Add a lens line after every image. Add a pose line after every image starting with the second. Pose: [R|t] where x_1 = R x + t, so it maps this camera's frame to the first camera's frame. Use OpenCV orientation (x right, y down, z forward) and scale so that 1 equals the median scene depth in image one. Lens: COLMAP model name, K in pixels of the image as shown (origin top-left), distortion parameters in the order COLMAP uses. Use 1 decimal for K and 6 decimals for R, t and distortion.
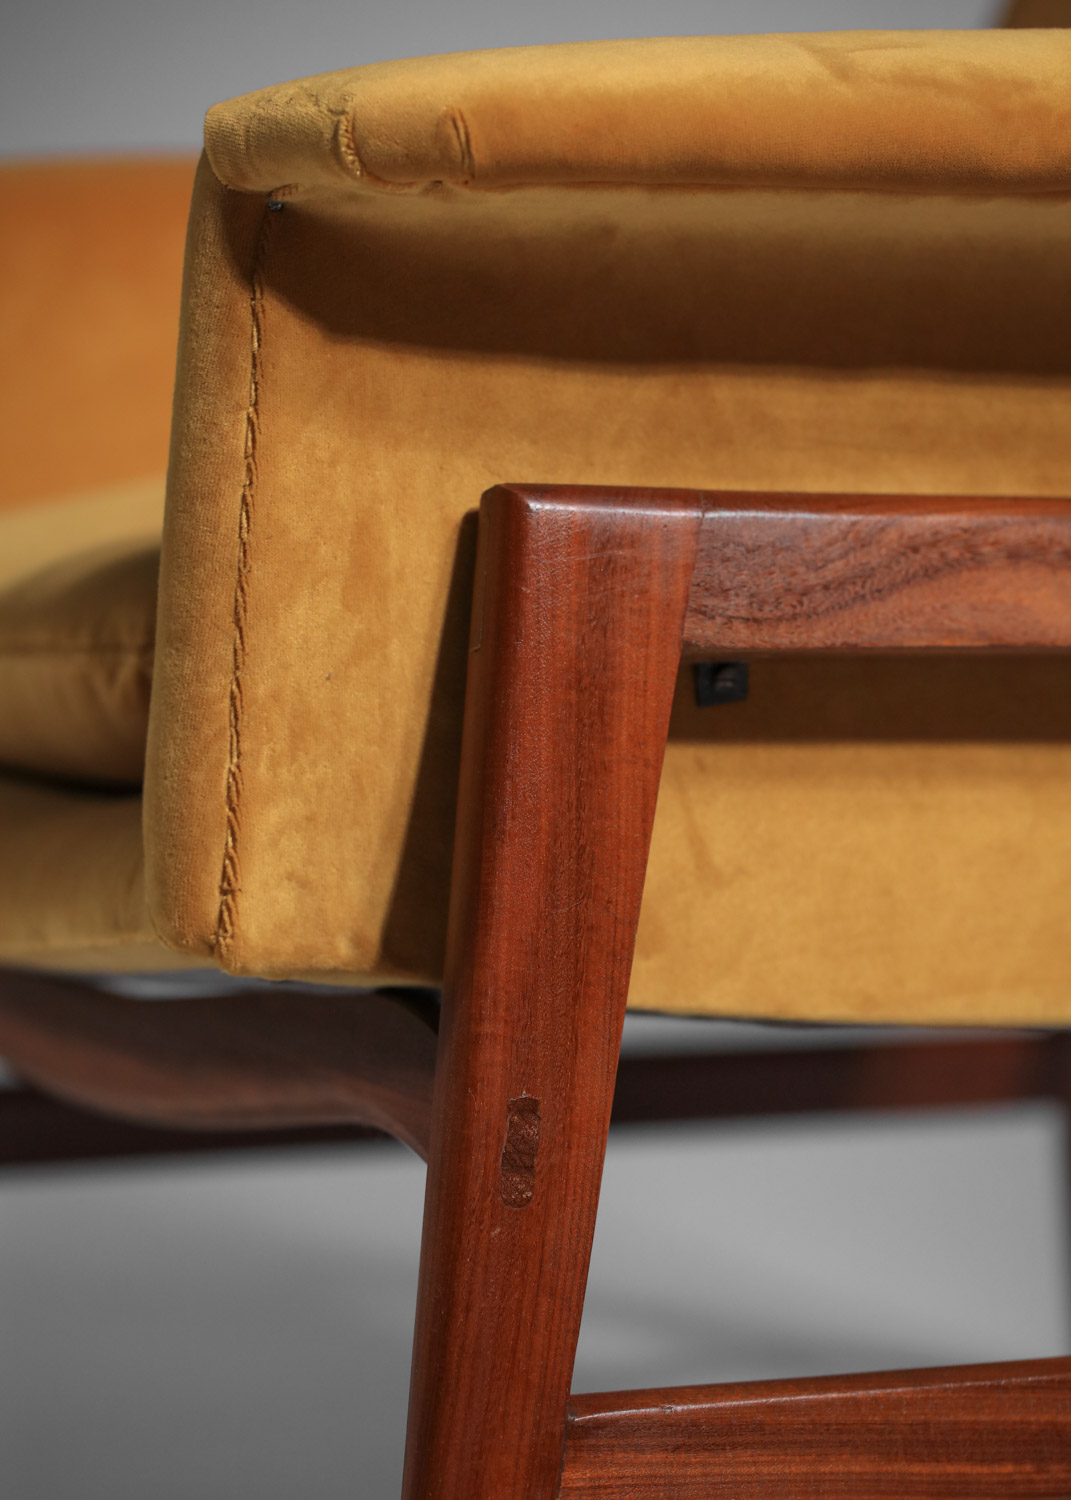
lens RADIAL K [[5648.7, 0, 536.6], [0, 5648.7, 751.4], [0, 0, 1]] dist [-0.102816, 0.000000]
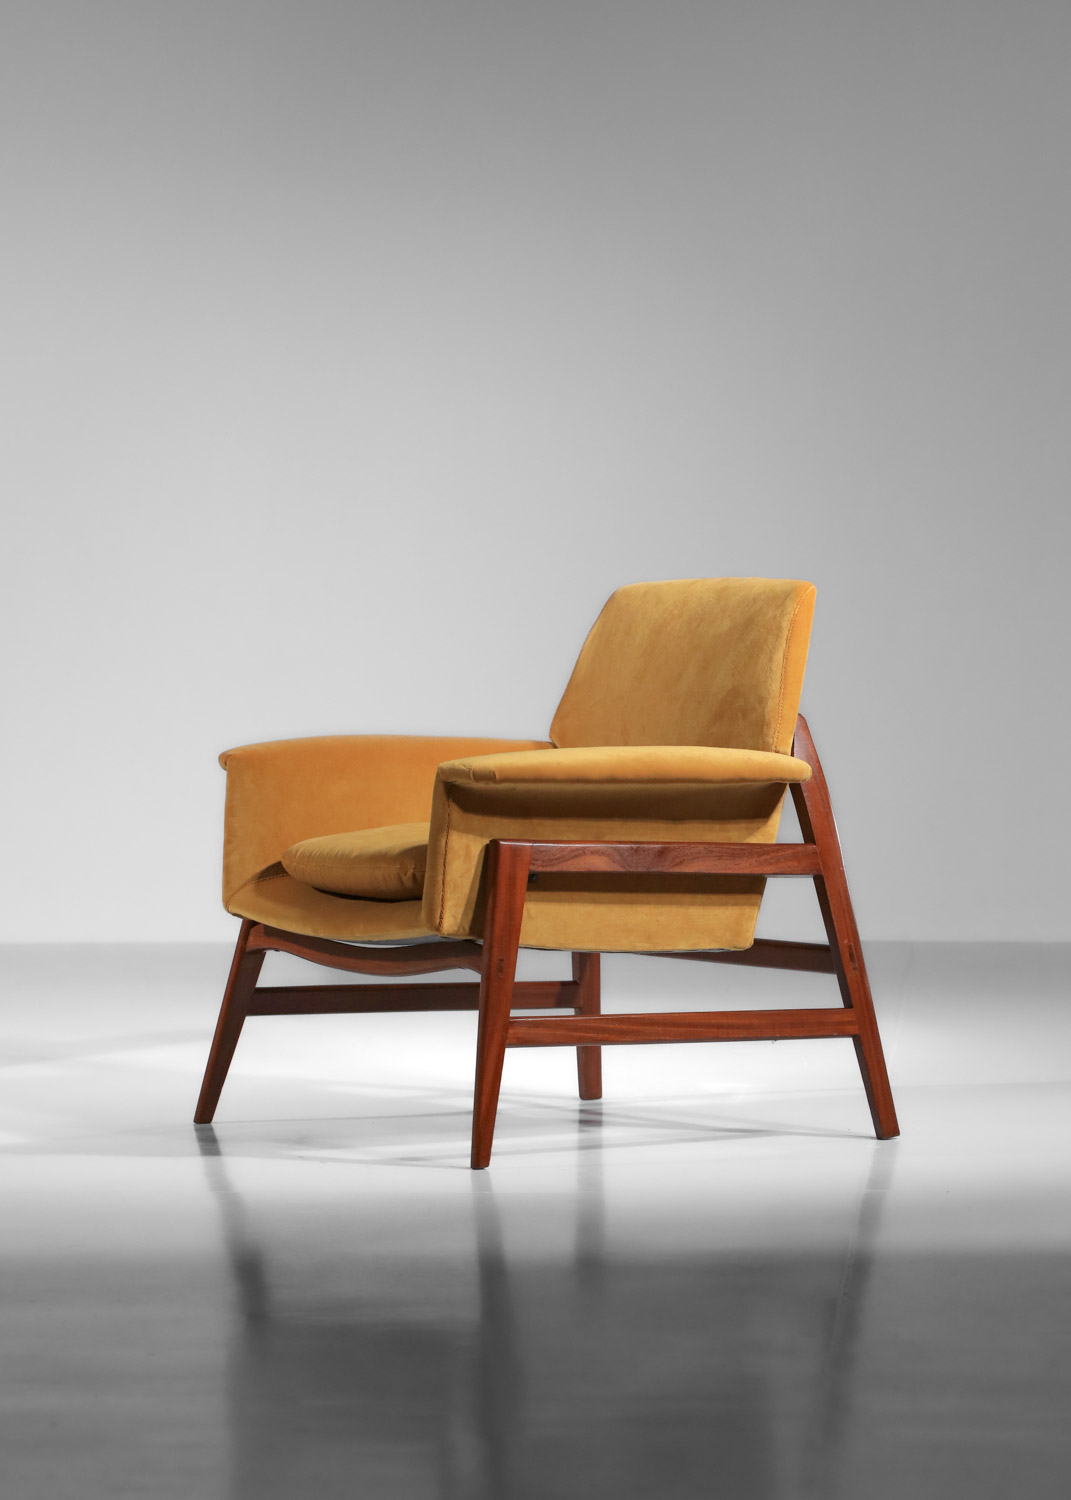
lens RADIAL K [[5648.7, 0, 533.0], [0, 5648.7, 749.1], [0, 0, 1]] dist [-0.102816, 0.000000]
pose [[0.991436, 0.010003, 0.130211, -0.633753], [-0.004238, 0.999002, -0.044469, 0.097965], [-0.130526, 0.043536, 0.990489, -4.037264]]
